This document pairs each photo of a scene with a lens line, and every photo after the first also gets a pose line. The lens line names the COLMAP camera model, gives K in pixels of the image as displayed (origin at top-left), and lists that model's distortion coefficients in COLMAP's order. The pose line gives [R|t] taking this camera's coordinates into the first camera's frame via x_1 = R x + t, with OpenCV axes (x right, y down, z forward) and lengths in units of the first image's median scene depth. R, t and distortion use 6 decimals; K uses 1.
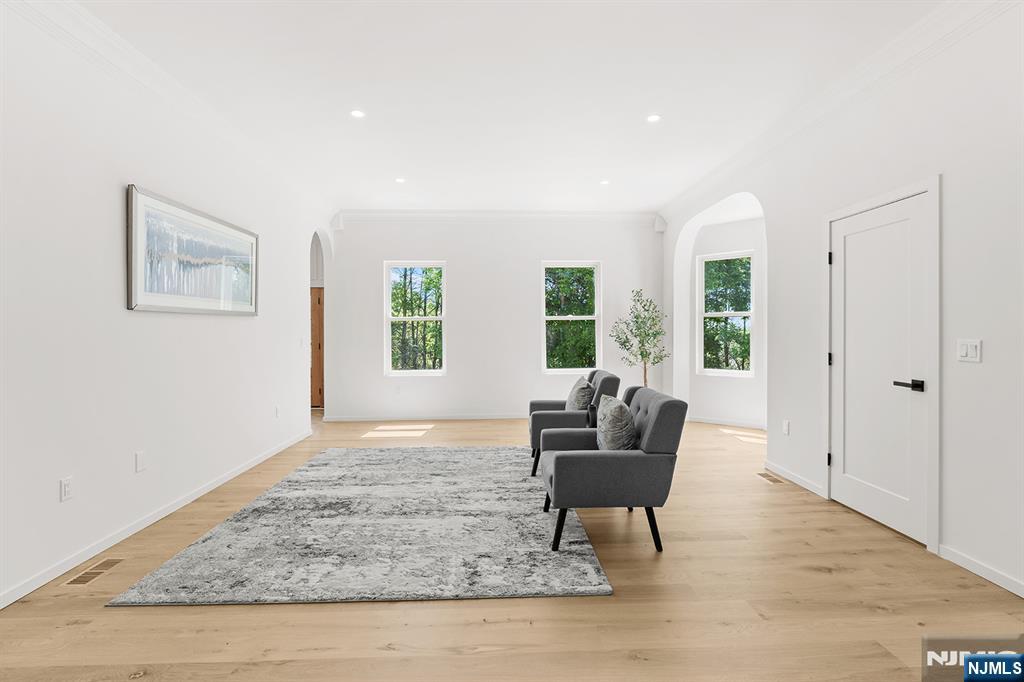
lens RADIAL K [[460.0, 0, 509.7], [0, 460.0, 330.1], [0, 0, 1]] dist [-0.004431, -0.000347]
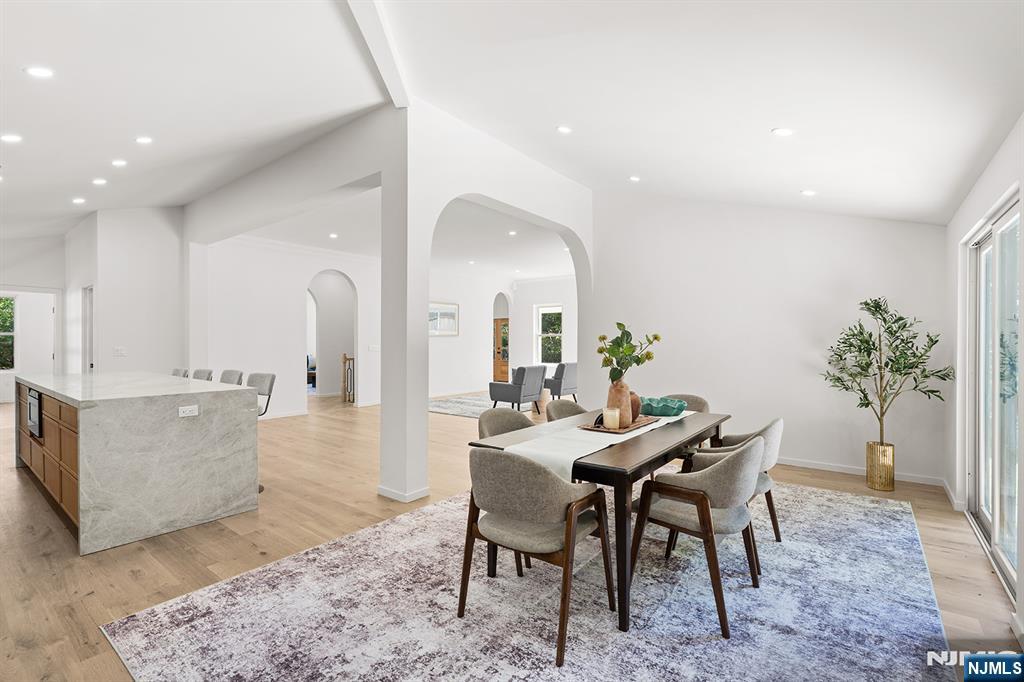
lens RADIAL K [[461.5, 0, 511.3], [0, 461.5, 338.2], [0, 0, 1]] dist [-0.000592, 0.000682]
pose [[0.764833, -0.001474, -0.644227, 1.836810], [-0.002044, 0.999987, -0.004715, -0.008564], [0.644225, 0.004923, 0.764820, -1.073008]]
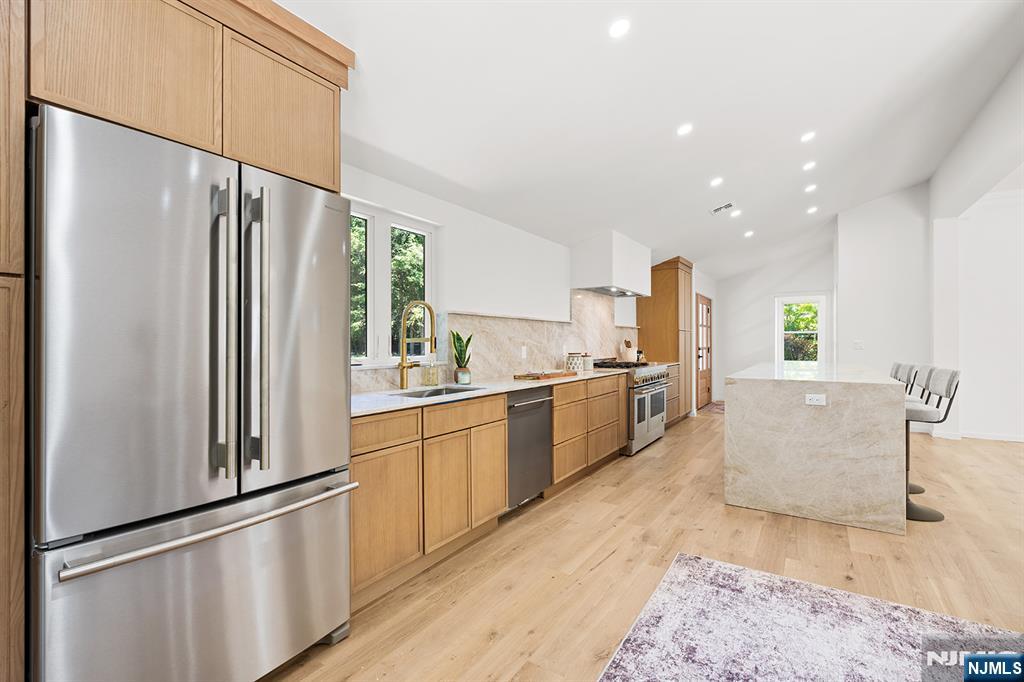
lens RADIAL K [[461.5, 0, 511.3], [0, 461.5, 338.2], [0, 0, 1]] dist [-0.000592, 0.000682]
pose [[-0.580242, -0.004566, -0.814431, 1.811070], [0.004611, 0.999950, -0.008891, 0.024422], [0.814431, -0.008914, -0.580192, -0.707256]]
